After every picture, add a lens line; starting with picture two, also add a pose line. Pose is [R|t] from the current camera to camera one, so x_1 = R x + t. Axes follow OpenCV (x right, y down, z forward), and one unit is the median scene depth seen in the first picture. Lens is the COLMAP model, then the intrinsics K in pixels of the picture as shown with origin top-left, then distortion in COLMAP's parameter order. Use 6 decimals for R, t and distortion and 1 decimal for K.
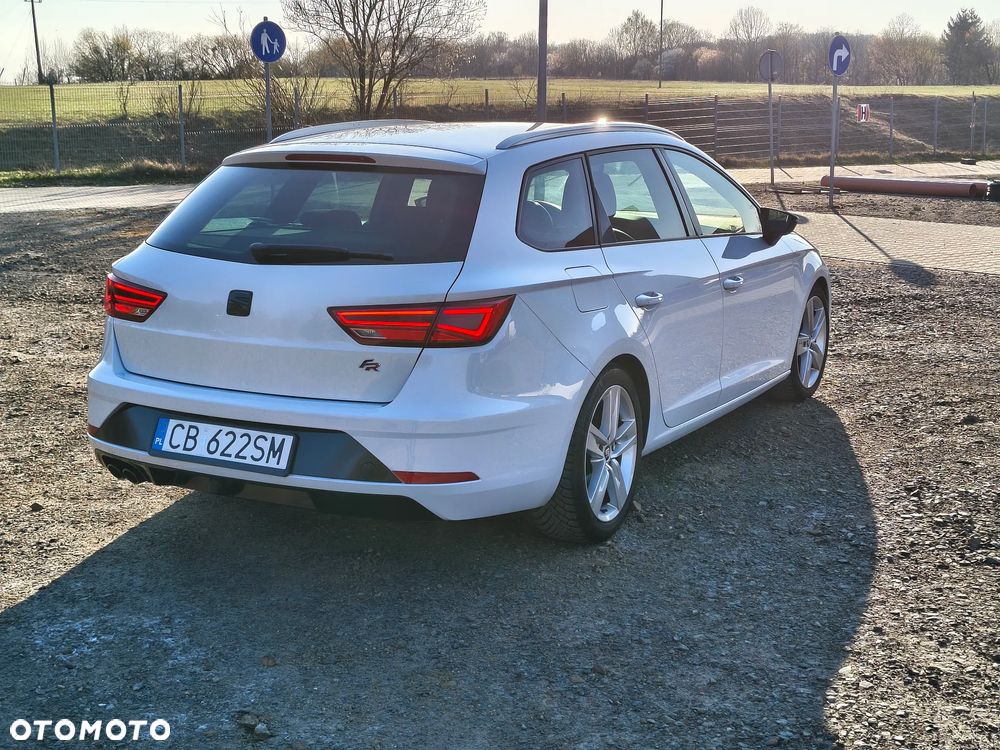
lens RADIAL K [[1558.3, 0, 500.0], [0, 1558.3, 375.0], [0, 0, 1]] dist [0.038207, 0.157282]
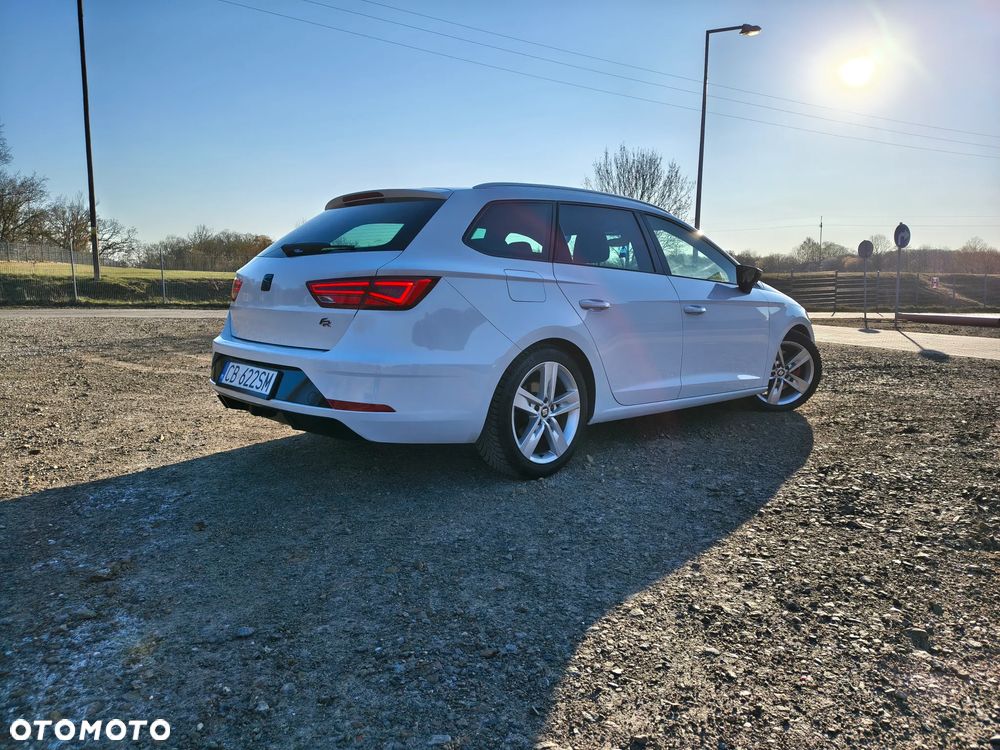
lens RADIAL K [[728.0, 0, 500.0], [0, 728.0, 375.0], [0, 0, 1]] dist [0.003623, -0.003146]
pose [[0.937314, 0.042876, -0.345838, 0.274672], [-0.070070, 0.995322, -0.066513, 0.069465], [0.341368, 0.086577, 0.935934, 0.442812]]
